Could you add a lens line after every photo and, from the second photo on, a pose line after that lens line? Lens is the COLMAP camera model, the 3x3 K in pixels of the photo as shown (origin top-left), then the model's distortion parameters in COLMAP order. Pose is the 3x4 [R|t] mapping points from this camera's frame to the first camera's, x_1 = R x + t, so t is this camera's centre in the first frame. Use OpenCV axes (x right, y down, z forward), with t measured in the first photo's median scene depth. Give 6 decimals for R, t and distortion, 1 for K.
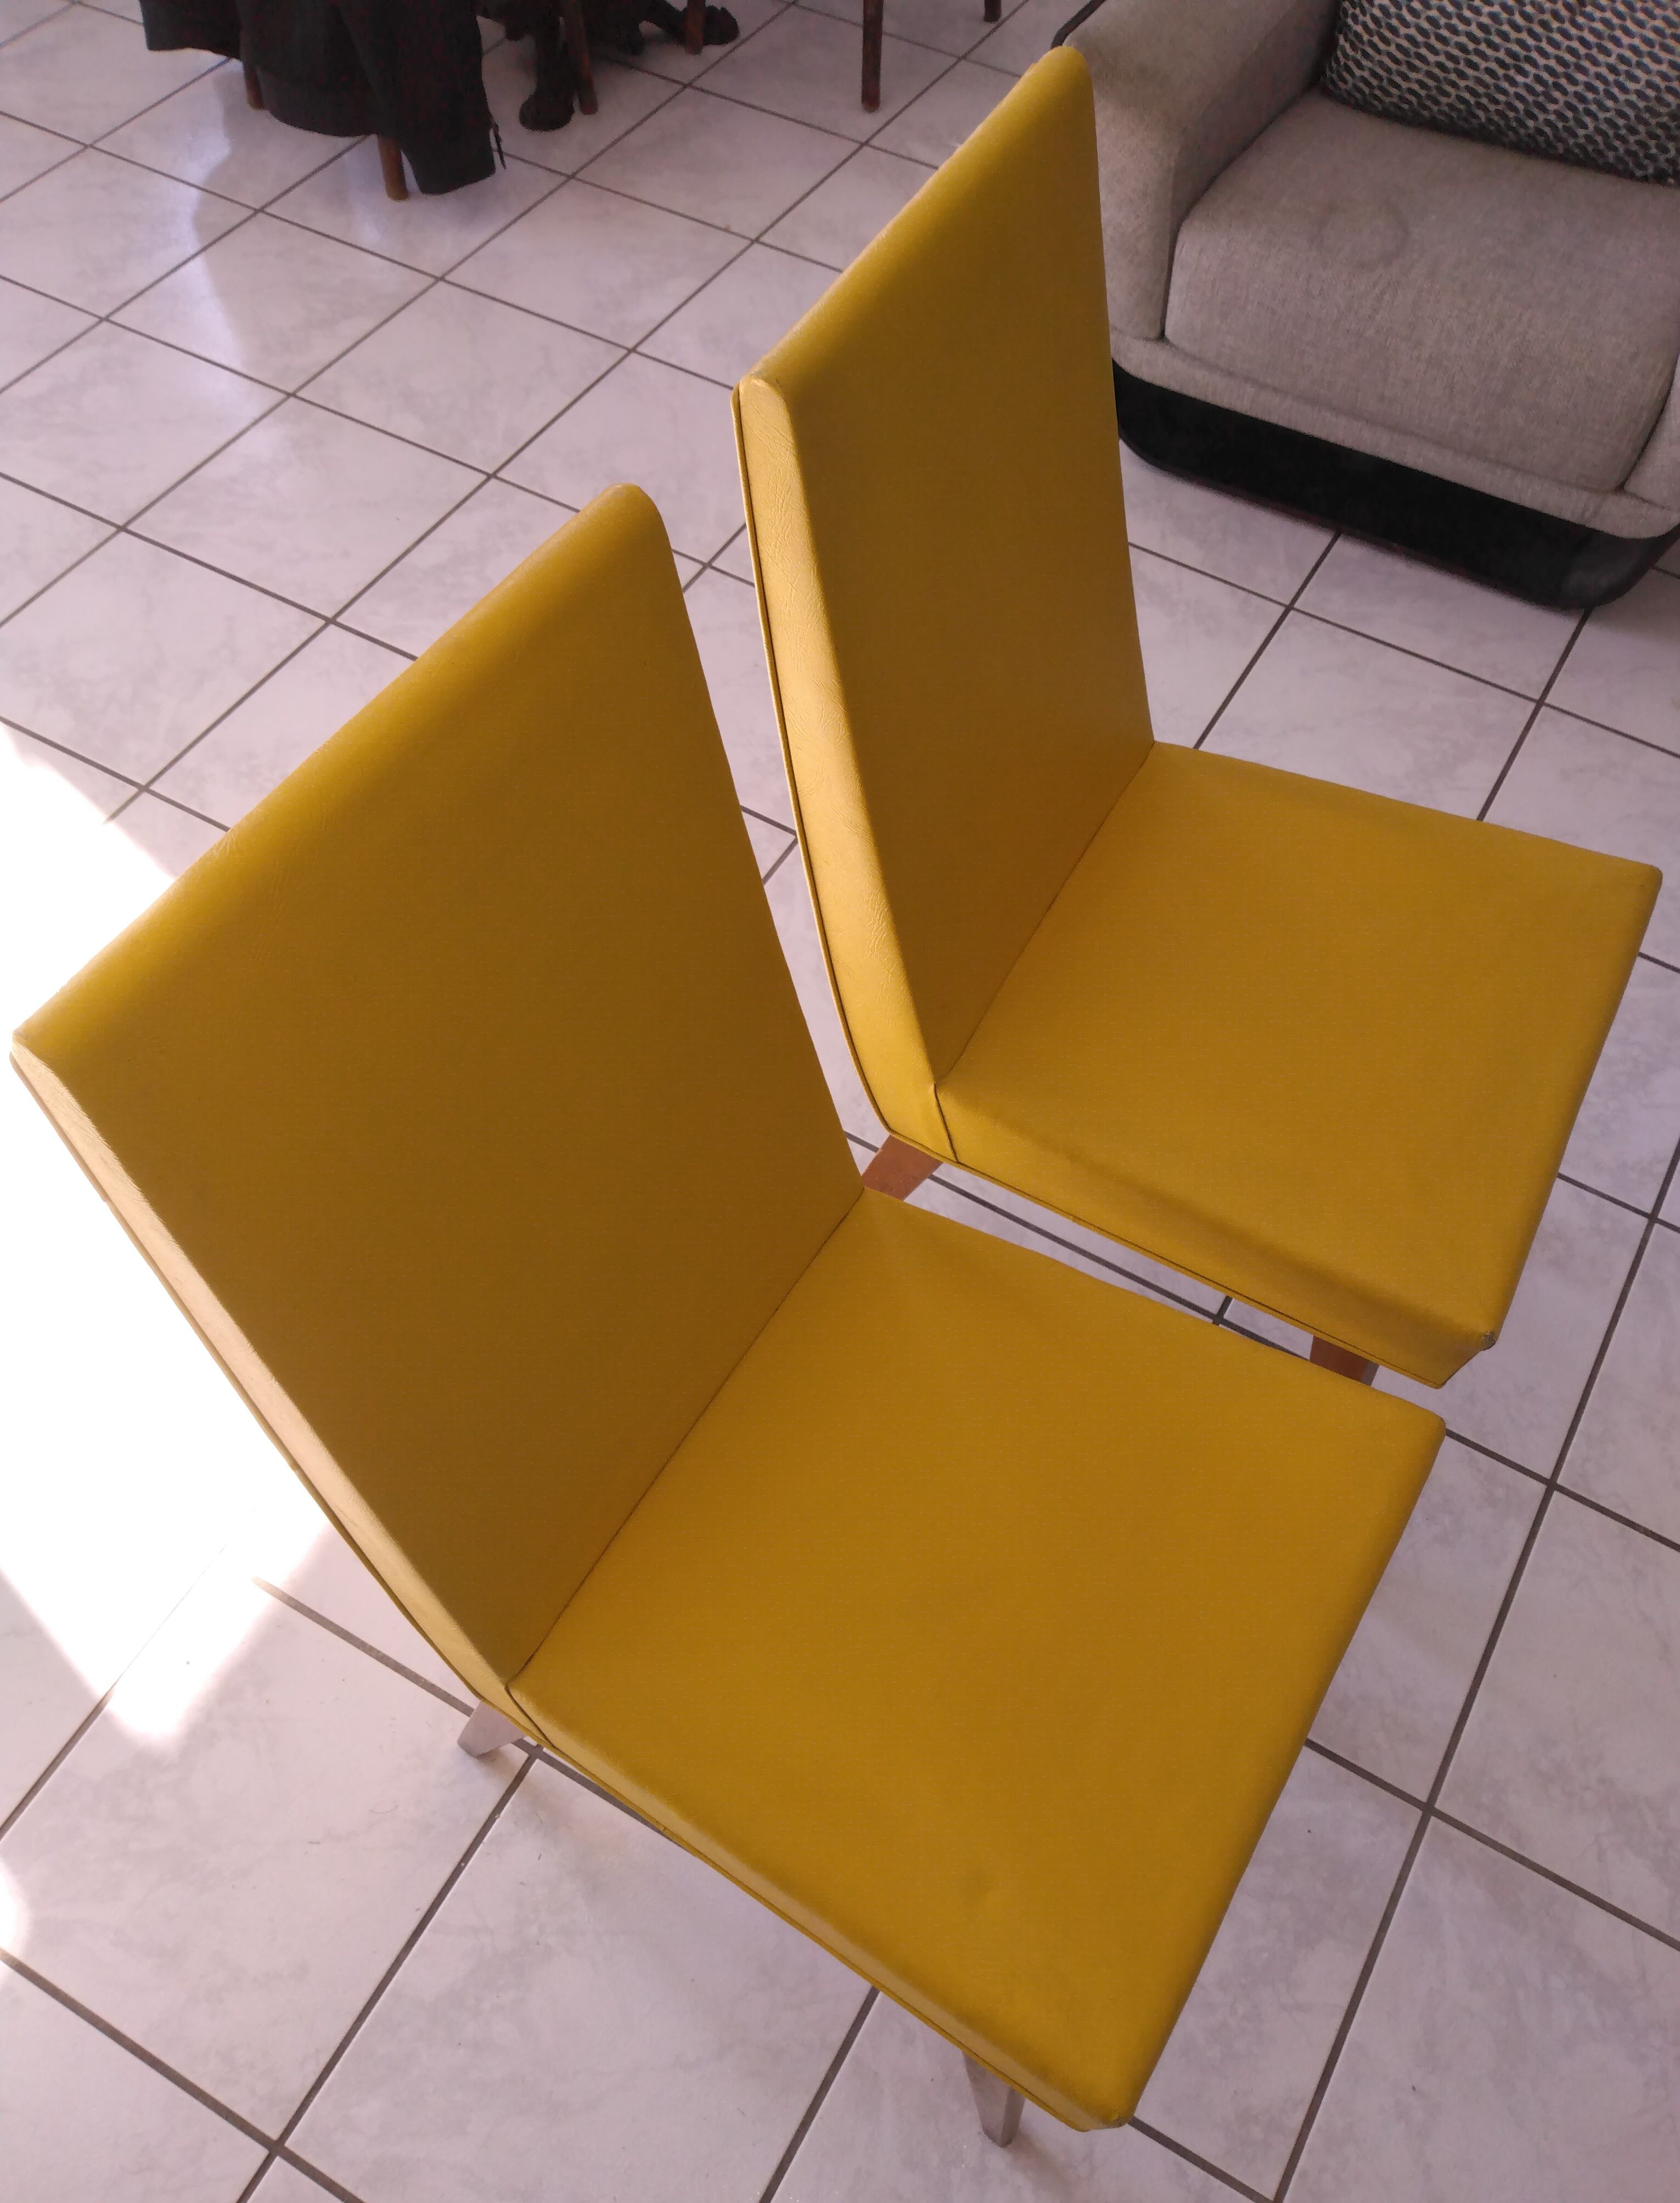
lens RADIAL K [[1856.5, 0, 840.0], [0, 1856.5, 1101.5], [0, 0, 1]] dist [-0.003634, -0.011469]
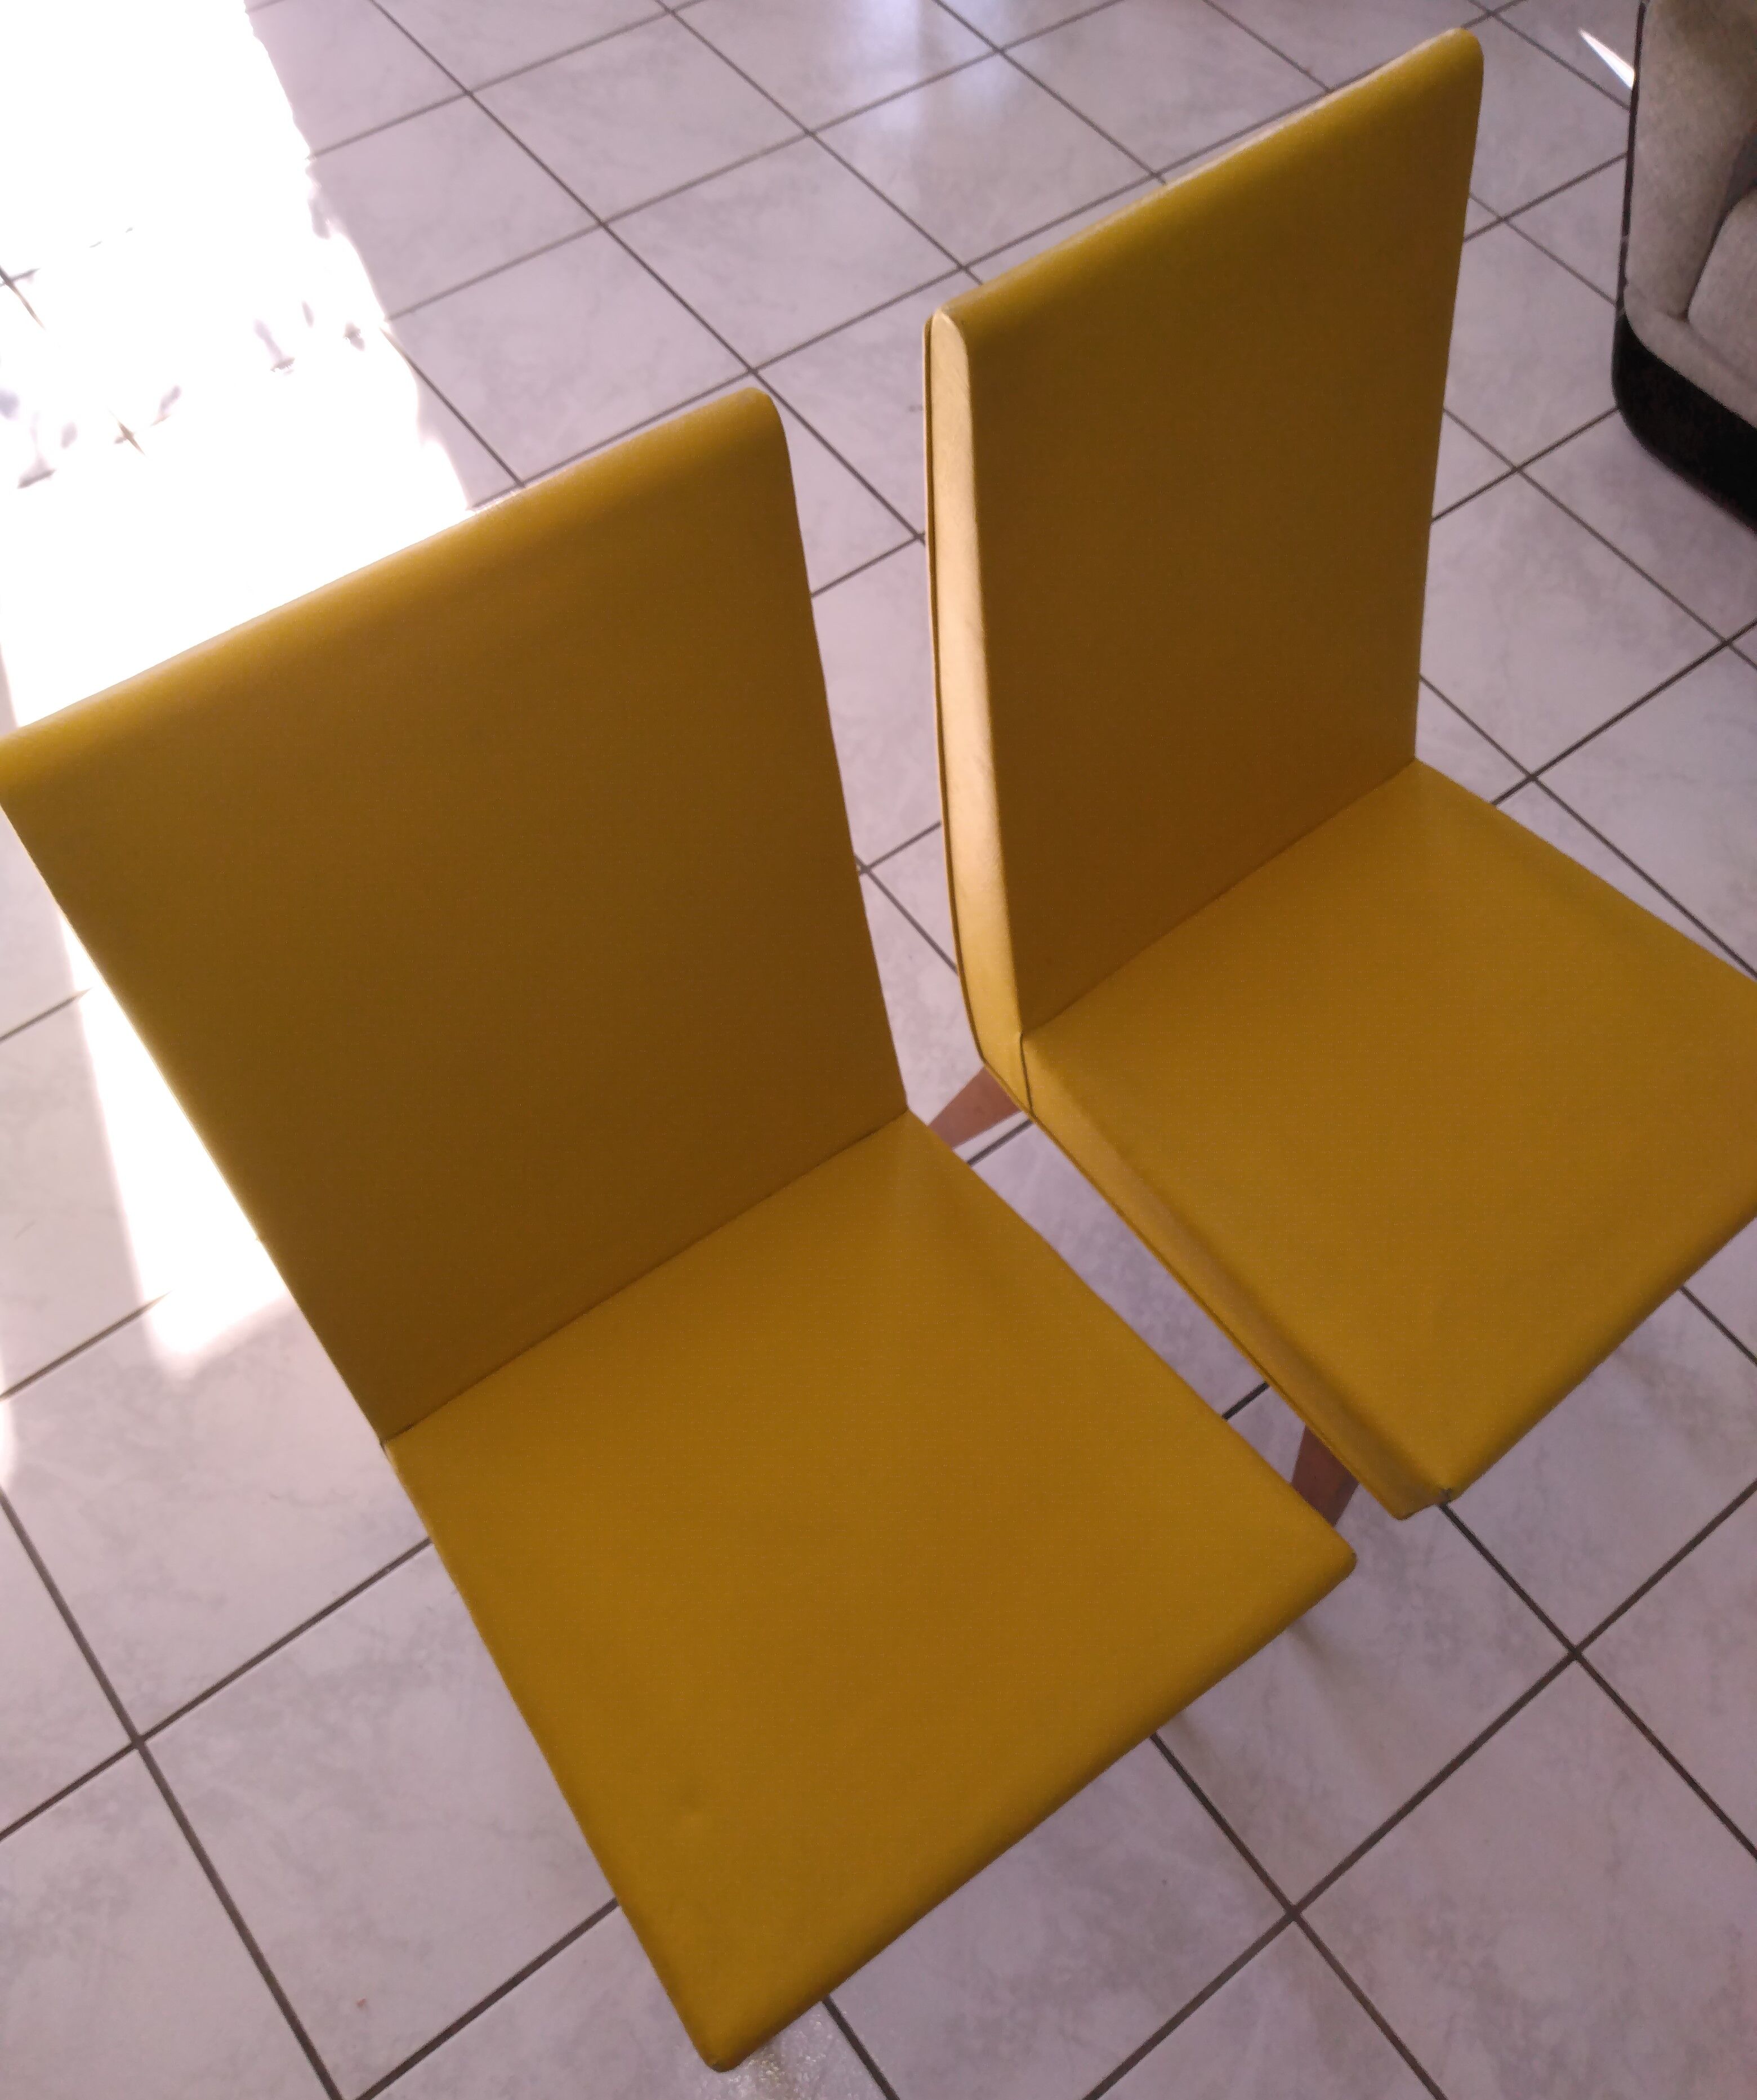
lens RADIAL K [[1902.0, 0, 868.7], [0, 1902.0, 996.7], [0, 0, 1]] dist [0.026179, -0.080707]
pose [[0.921422, 0.334937, -0.196975, 0.150994], [-0.322980, 0.942024, 0.090967, -0.082915], [0.216024, -0.020200, 0.976179, 0.003029]]
